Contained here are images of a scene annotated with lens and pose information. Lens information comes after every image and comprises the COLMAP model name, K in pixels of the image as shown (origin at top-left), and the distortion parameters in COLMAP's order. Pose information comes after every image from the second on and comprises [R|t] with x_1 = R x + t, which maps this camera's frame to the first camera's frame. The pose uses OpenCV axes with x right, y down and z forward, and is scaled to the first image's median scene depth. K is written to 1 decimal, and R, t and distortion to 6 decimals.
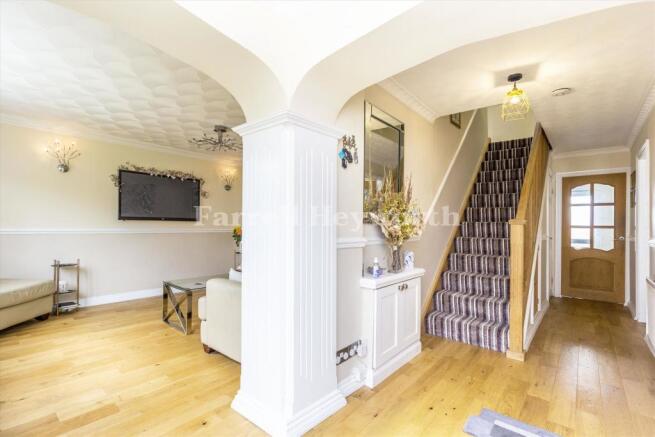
lens RADIAL K [[299.8, 0, 329.3], [0, 299.8, 221.7], [0, 0, 1]] dist [0.005510, 0.000222]
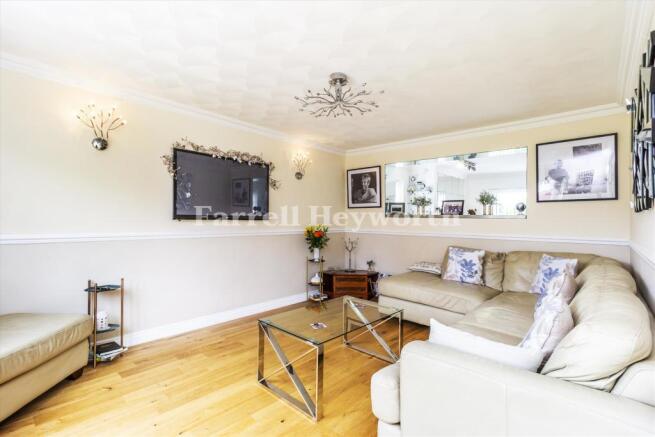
lens RADIAL K [[299.8, 0, 325.8], [0, 299.8, 217.5], [0, 0, 1]] dist [0.005510, 0.000222]
pose [[0.999396, 0.000333, -0.034760, -0.341913], [-0.000124, 0.999982, 0.006027, -0.015863], [0.034762, -0.006019, 0.999378, 0.330452]]
